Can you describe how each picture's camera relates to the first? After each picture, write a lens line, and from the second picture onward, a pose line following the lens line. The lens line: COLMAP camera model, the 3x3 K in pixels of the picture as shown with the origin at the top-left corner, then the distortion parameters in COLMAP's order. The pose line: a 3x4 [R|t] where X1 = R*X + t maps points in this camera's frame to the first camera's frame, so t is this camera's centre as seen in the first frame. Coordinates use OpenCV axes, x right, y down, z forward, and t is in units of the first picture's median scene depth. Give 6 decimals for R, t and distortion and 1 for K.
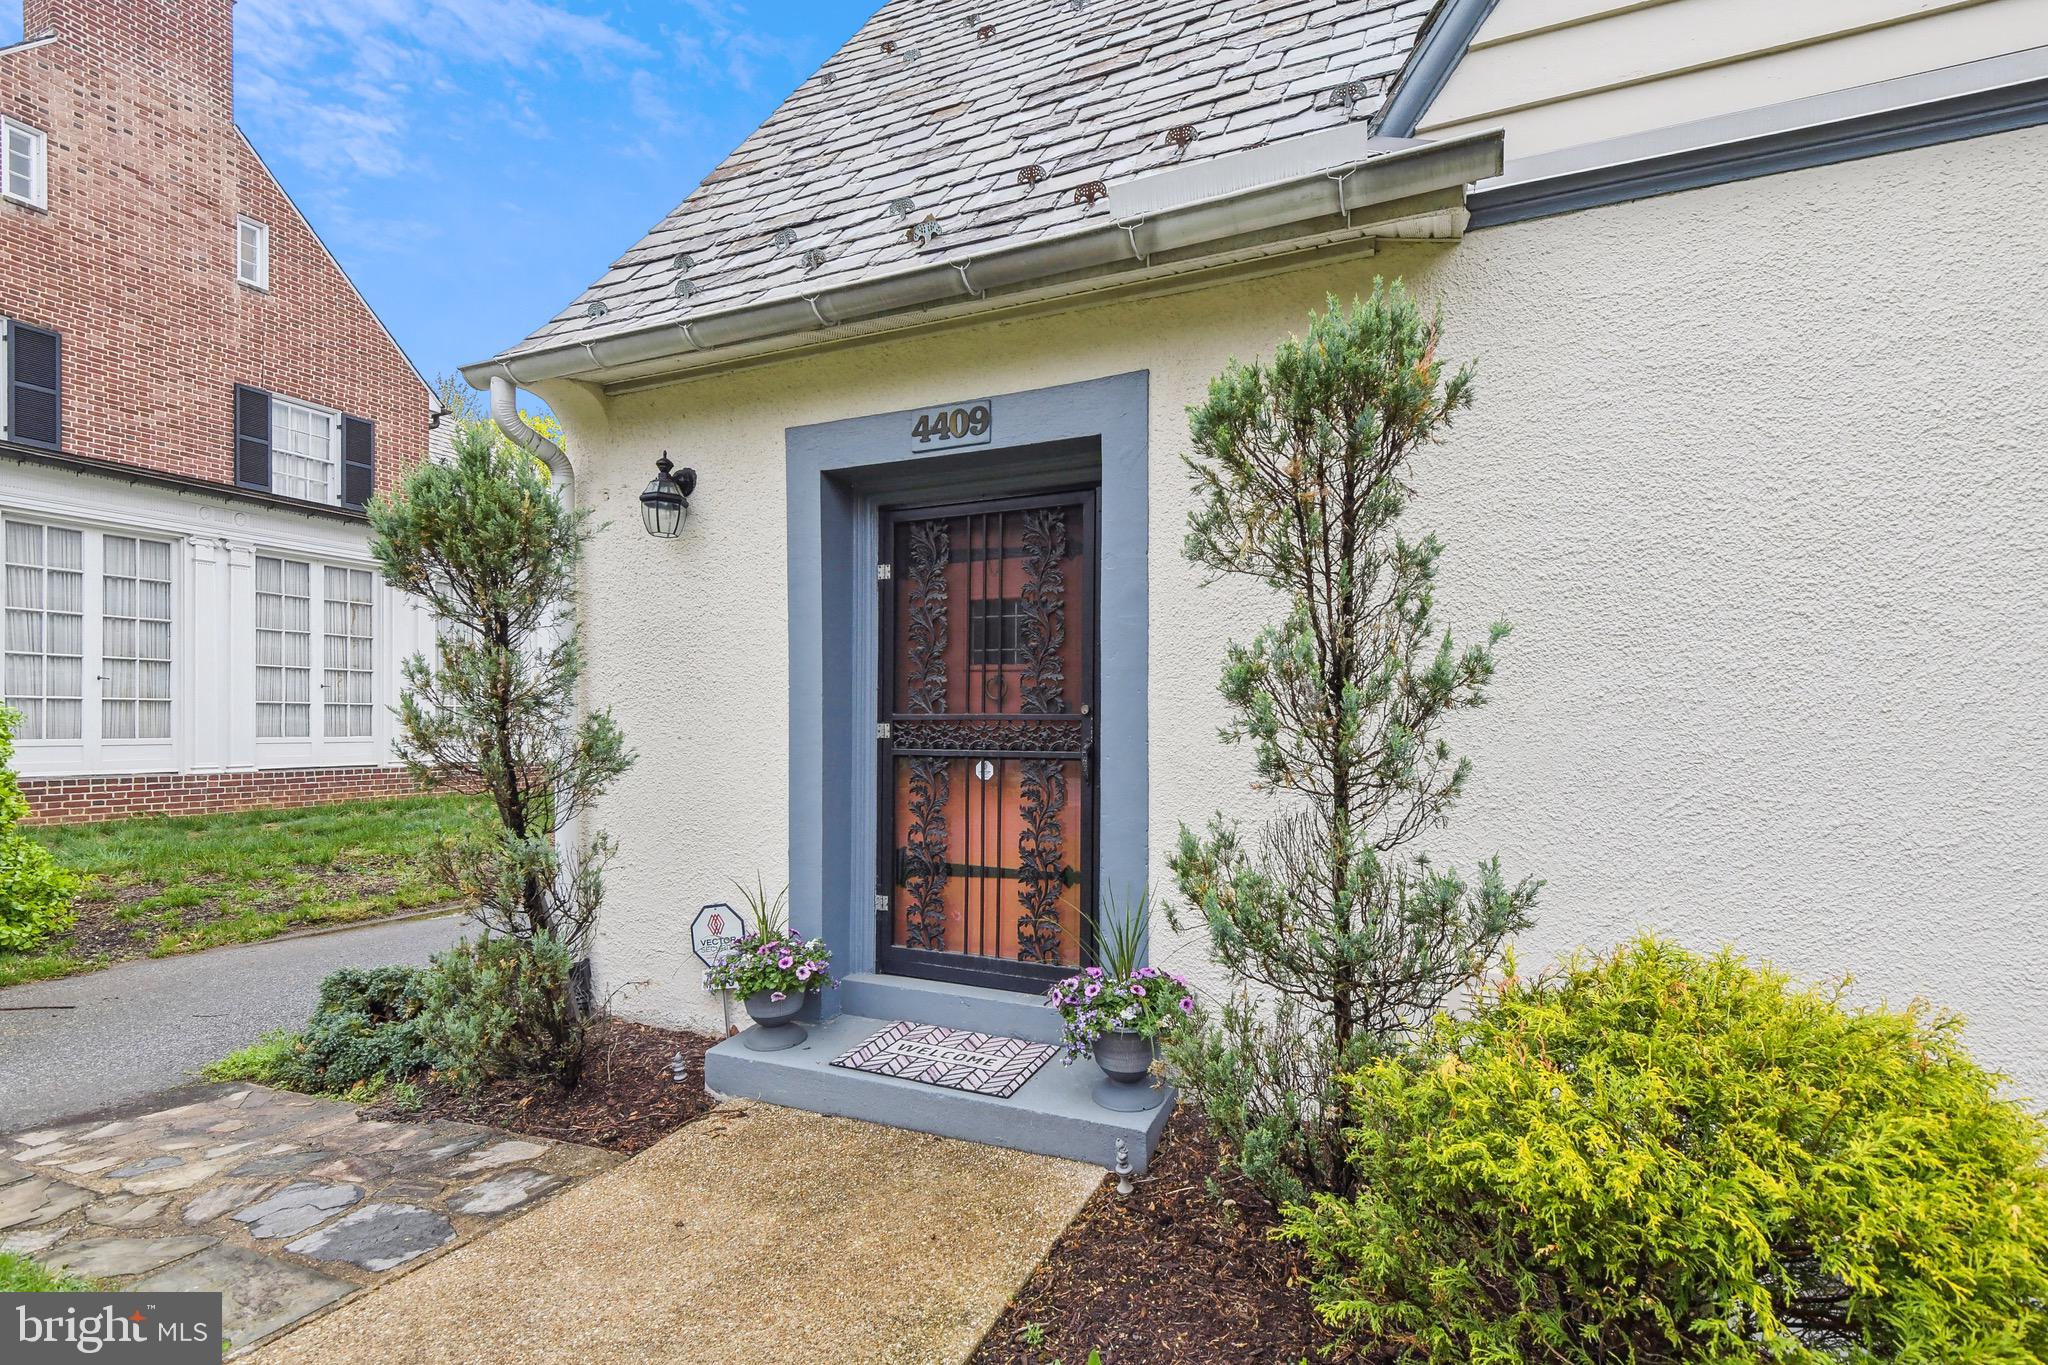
lens RADIAL K [[987.5, 0, 1019.1], [0, 987.5, 736.6], [0, 0, 1]] dist [0.018257, -0.000126]
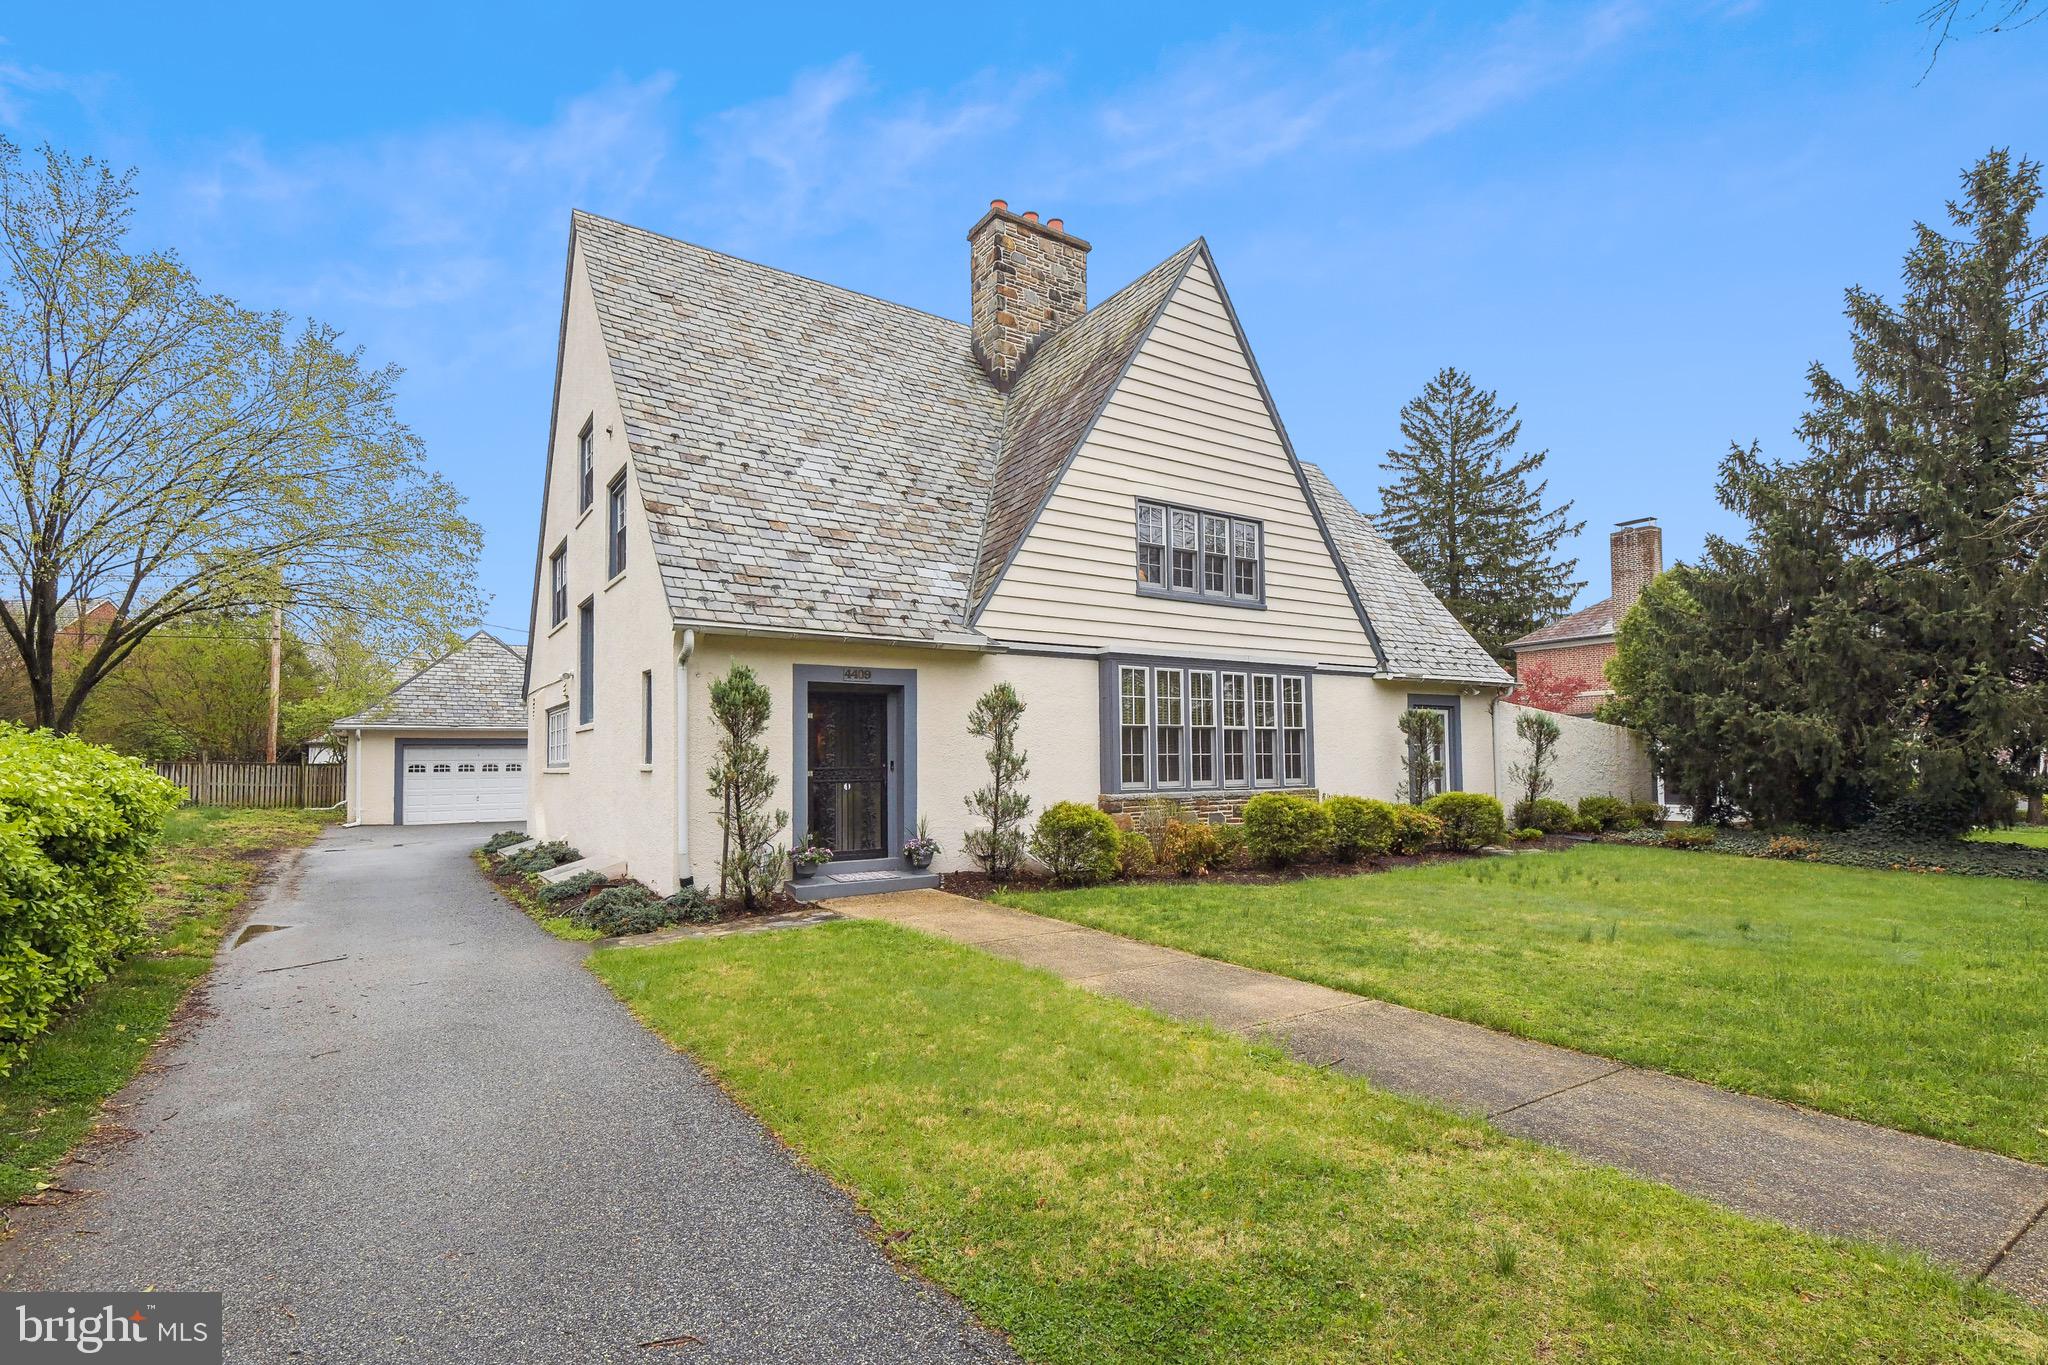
lens RADIAL K [[960.8, 0, 1031.0], [0, 960.8, 734.1], [0, 0, 1]] dist [0.017871, -0.000147]
pose [[0.516965, 0.019346, 0.855788, -2.123677], [0.020633, 0.999172, -0.035052, -0.009921], [-0.855758, 0.035778, 0.516138, -0.910207]]
